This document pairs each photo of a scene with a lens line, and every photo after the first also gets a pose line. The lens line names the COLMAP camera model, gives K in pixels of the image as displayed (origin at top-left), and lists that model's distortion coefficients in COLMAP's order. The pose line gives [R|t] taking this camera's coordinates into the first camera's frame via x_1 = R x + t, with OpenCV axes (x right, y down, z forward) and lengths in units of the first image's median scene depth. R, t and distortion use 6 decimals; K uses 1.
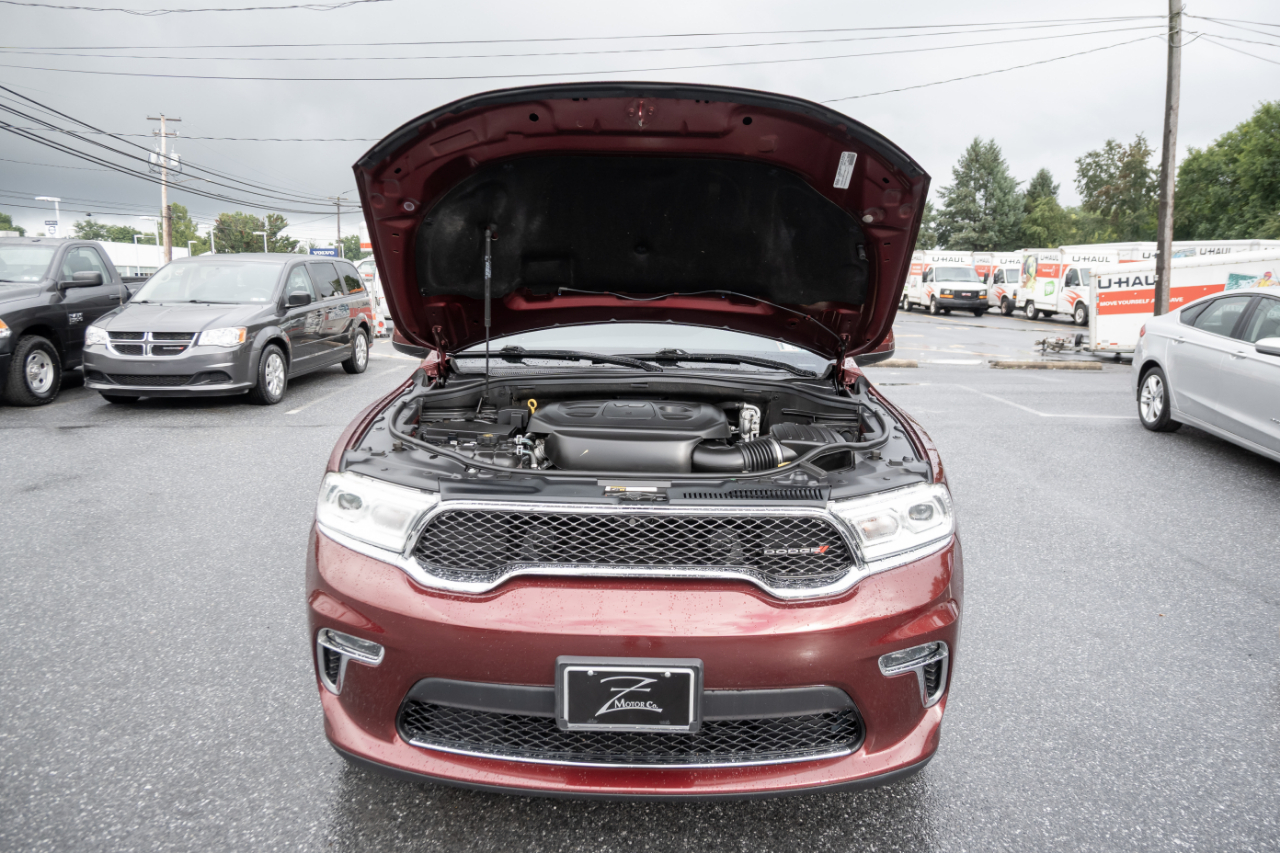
lens RADIAL K [[901.5, 0, 640.0], [0, 901.5, 426.5], [0, 0, 1]] dist [-0.007975, -0.004384]
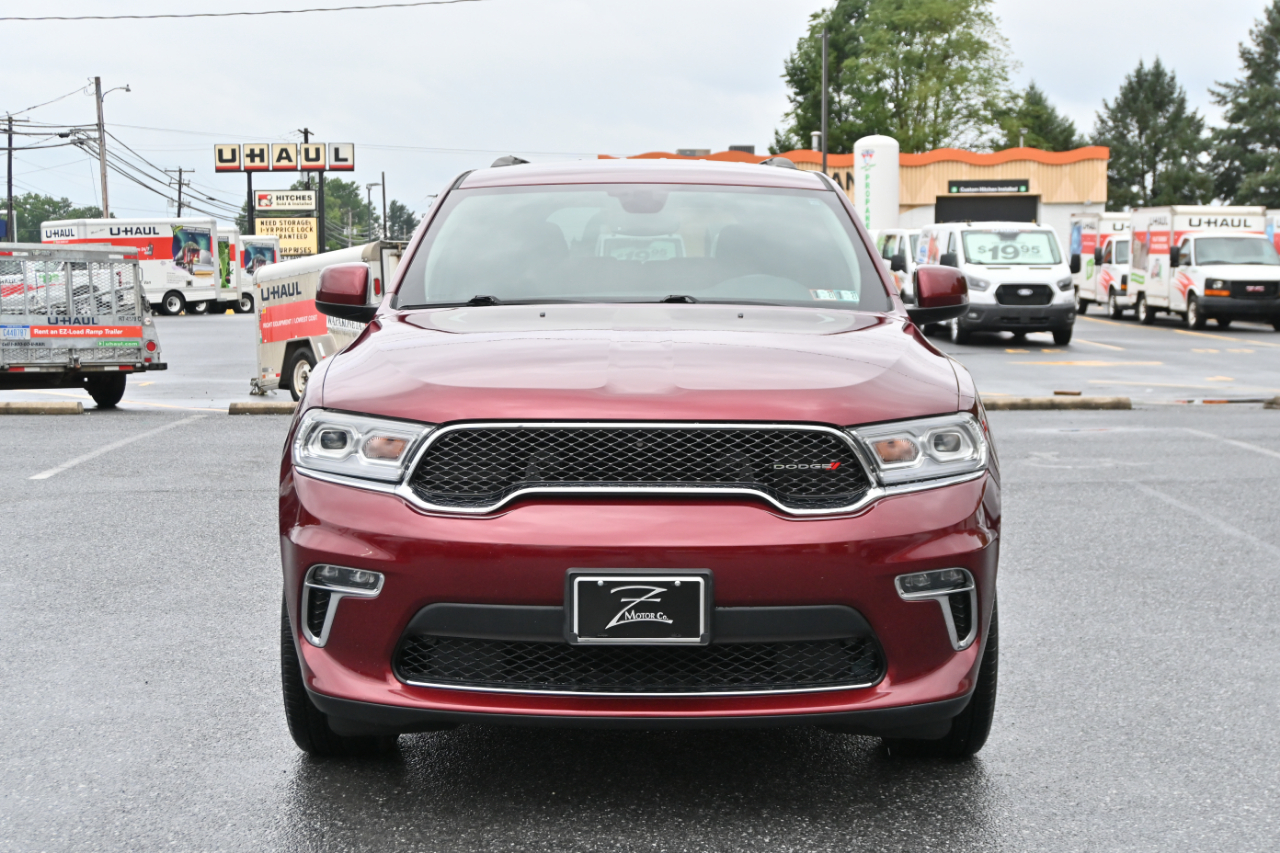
lens RADIAL K [[1950.7, 0, 640.0], [0, 1950.7, 426.5], [0, 0, 1]] dist [0.014471, -0.044438]
pose [[0.999867, -0.012549, 0.010413, -0.002772], [0.013419, 0.996012, -0.088205, 0.025759], [-0.009264, 0.088333, 0.996048, -0.103533]]
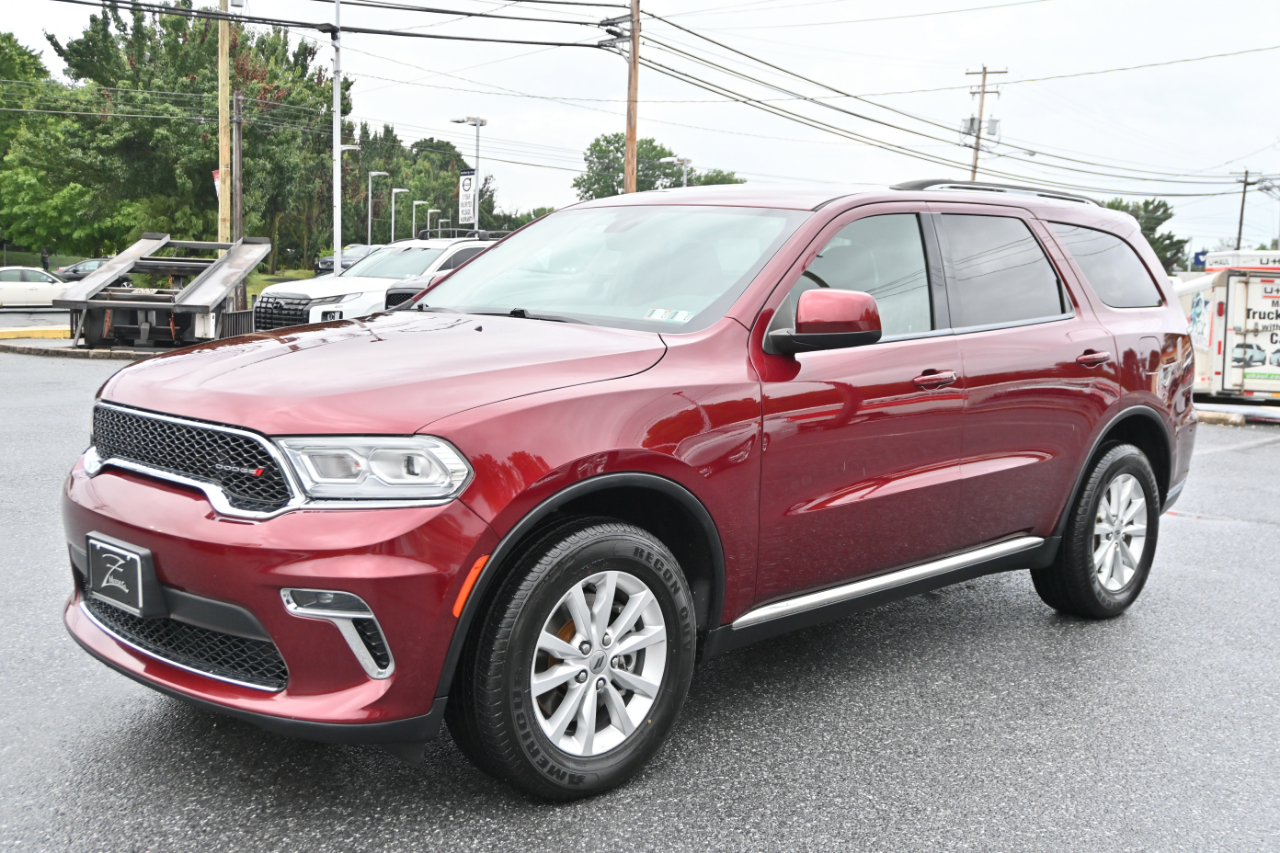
lens RADIAL K [[1456.6, 0, 640.0], [0, 1456.6, 426.5], [0, 0, 1]] dist [0.001683, -0.009040]
pose [[0.711090, 0.083090, -0.698174, 0.152619], [-0.138542, 0.990083, -0.023275, 0.005936], [0.689316, 0.113277, 0.715550, 0.010910]]
